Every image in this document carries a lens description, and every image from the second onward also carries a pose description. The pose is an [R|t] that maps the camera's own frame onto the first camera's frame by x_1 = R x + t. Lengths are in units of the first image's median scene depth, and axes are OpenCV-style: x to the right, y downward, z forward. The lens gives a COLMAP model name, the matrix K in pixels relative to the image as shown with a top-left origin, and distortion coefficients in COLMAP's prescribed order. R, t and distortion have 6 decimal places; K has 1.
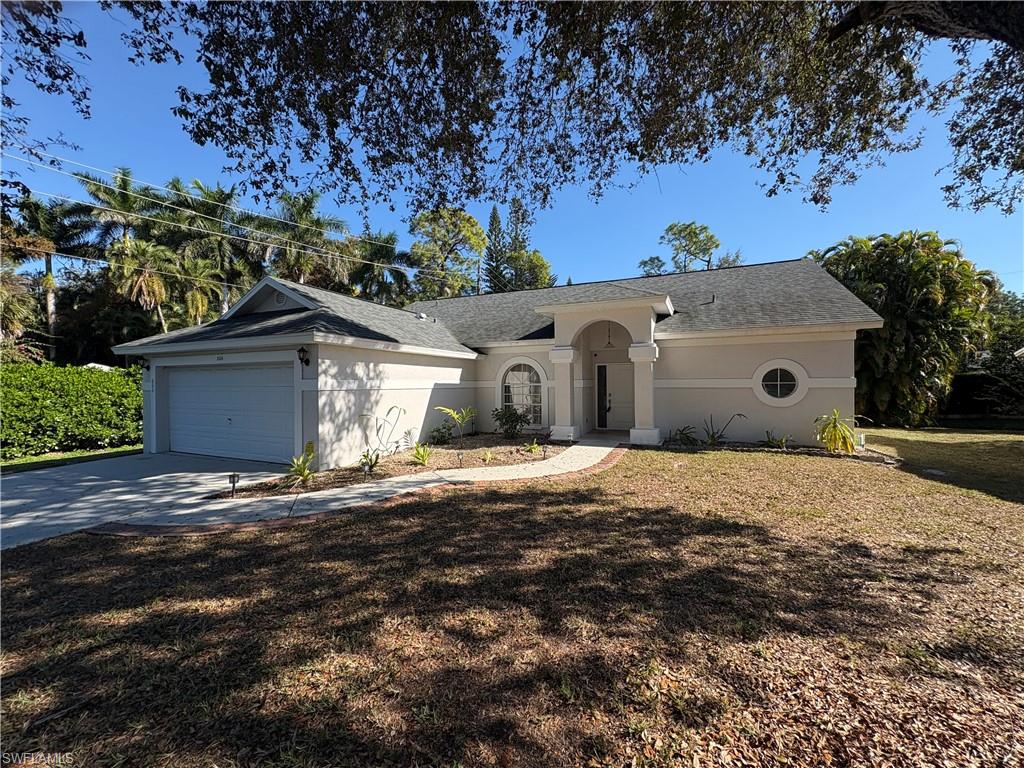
lens RADIAL K [[409.1, 0, 508.1], [0, 409.1, 385.0], [0, 0, 1]] dist [-0.000741, -0.000360]
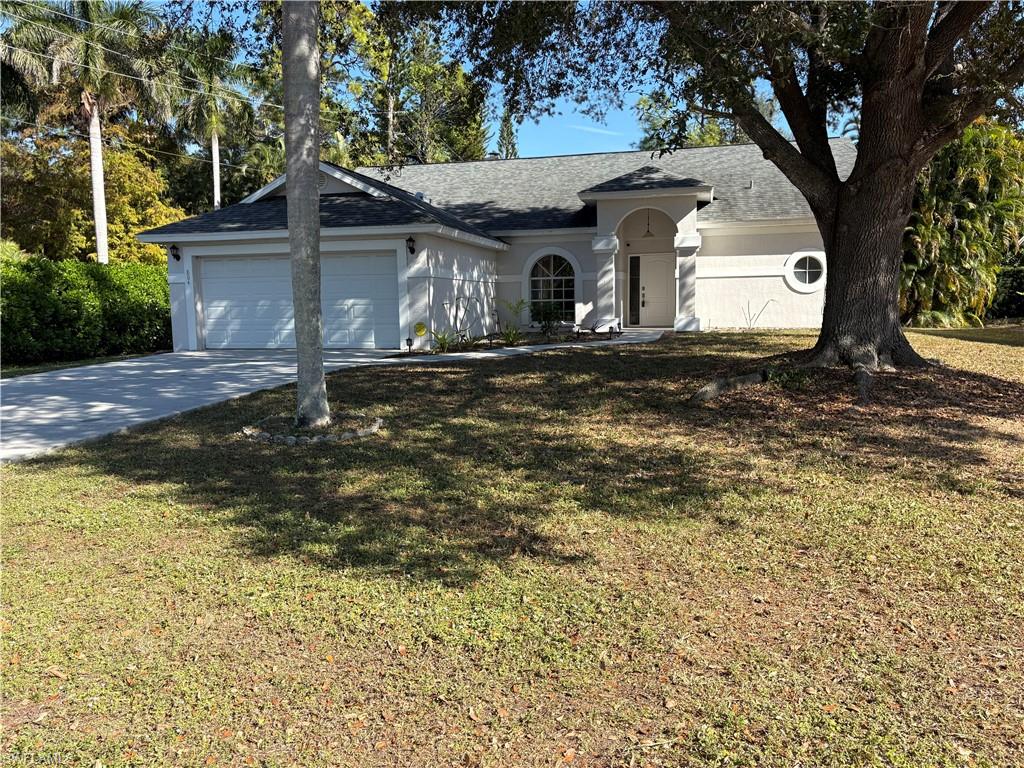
lens RADIAL K [[780.0, 0, 509.1], [0, 780.0, 399.3], [0, 0, 1]] dist [0.057082, -0.054672]
pose [[0.981245, -0.036091, 0.189357, -0.431845], [0.013042, 0.992496, 0.121583, 0.059632], [-0.192325, -0.116833, 0.974352, -0.763272]]
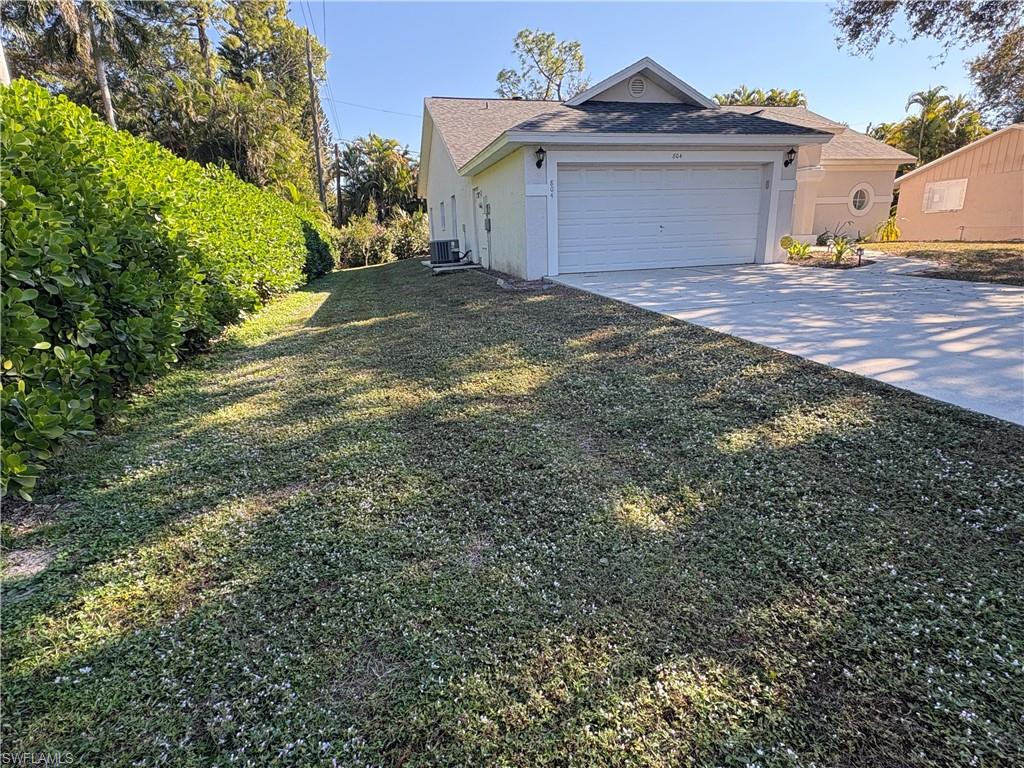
lens RADIAL K [[527.1, 0, 512.4], [0, 527.1, 387.2], [0, 0, 1]] dist [0.002625, -0.002014]
pose [[0.774652, -0.194531, 0.601724, -1.373140], [0.032254, 0.962427, 0.269620, 0.079502], [-0.631564, -0.189454, 0.751820, 0.182347]]
